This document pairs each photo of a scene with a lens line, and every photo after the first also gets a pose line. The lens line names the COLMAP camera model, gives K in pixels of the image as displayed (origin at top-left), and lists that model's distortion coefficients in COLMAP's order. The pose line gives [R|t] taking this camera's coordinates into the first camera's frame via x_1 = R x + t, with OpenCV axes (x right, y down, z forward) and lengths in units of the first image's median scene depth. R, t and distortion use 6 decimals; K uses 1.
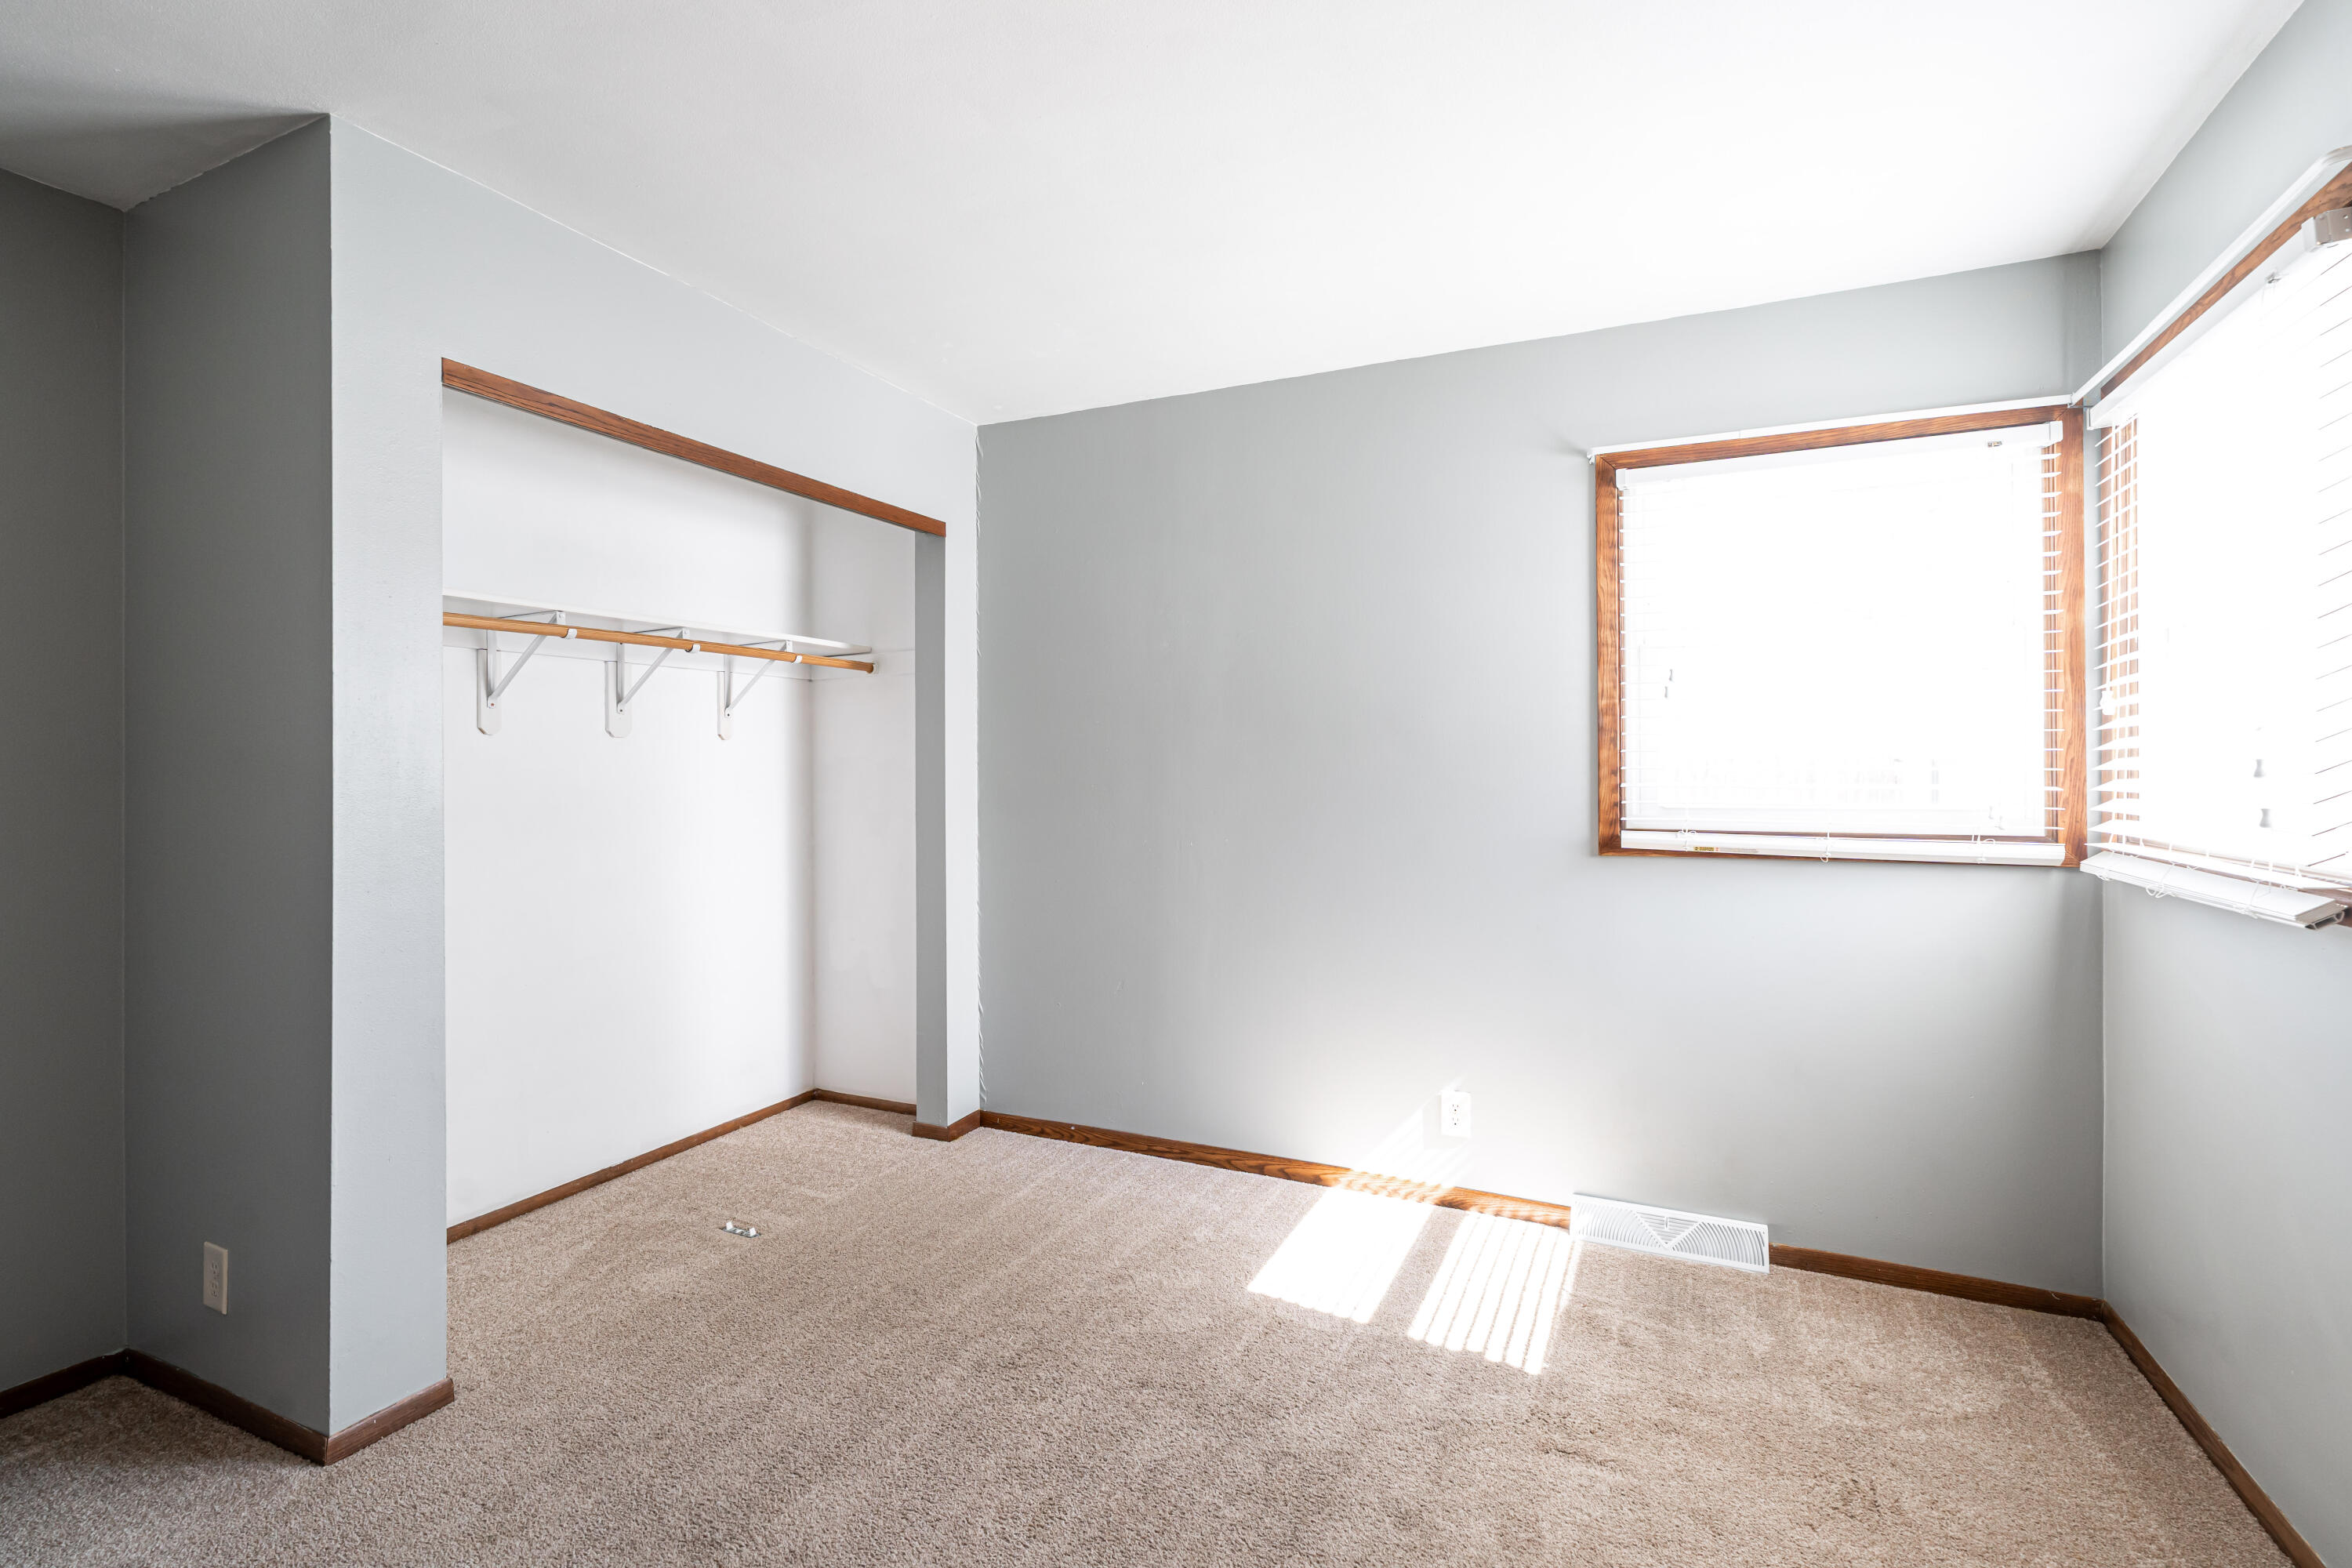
lens RADIAL K [[1067.7, 0, 1181.3], [0, 1067.7, 772.2], [0, 0, 1]] dist [0.001109, 0.000296]
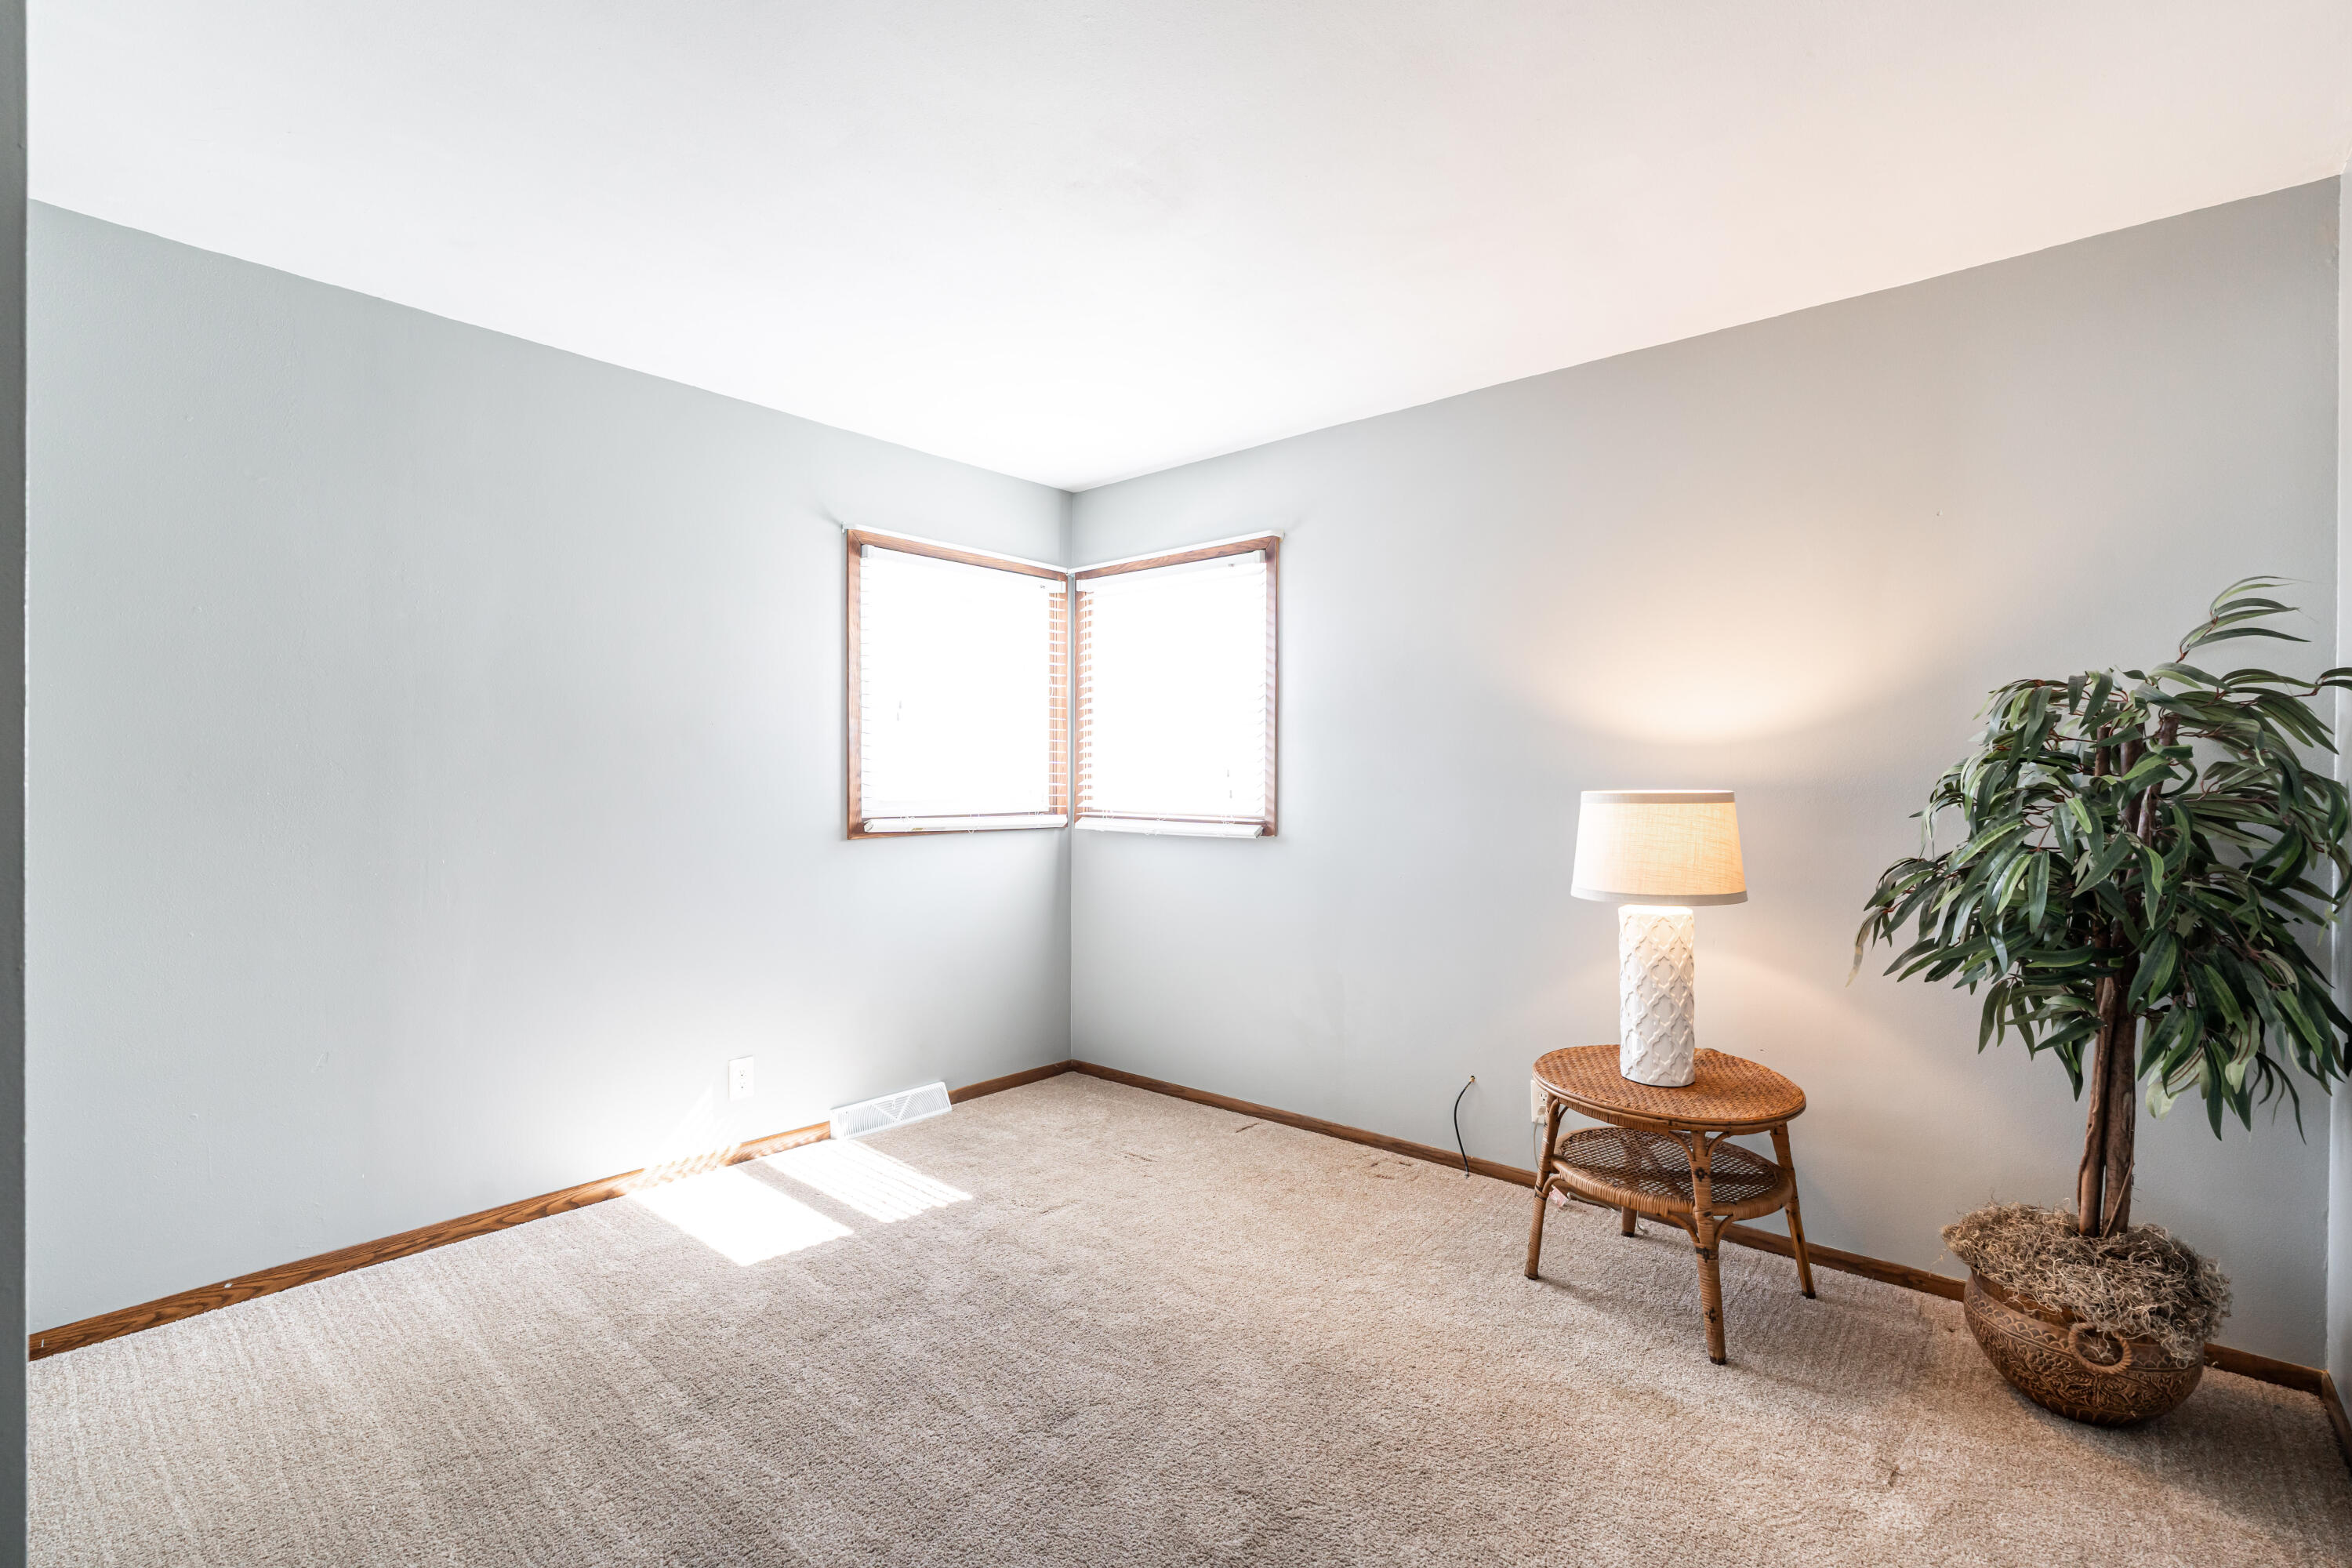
lens RADIAL K [[1067.7, 0, 1181.3], [0, 1067.7, 772.2], [0, 0, 1]] dist [0.001109, 0.000296]
pose [[0.279326, 0.002310, 0.960193, -0.797688], [-0.000922, 0.999997, -0.002138, -0.000820], [-0.960196, -0.000288, 0.279328, 0.277580]]
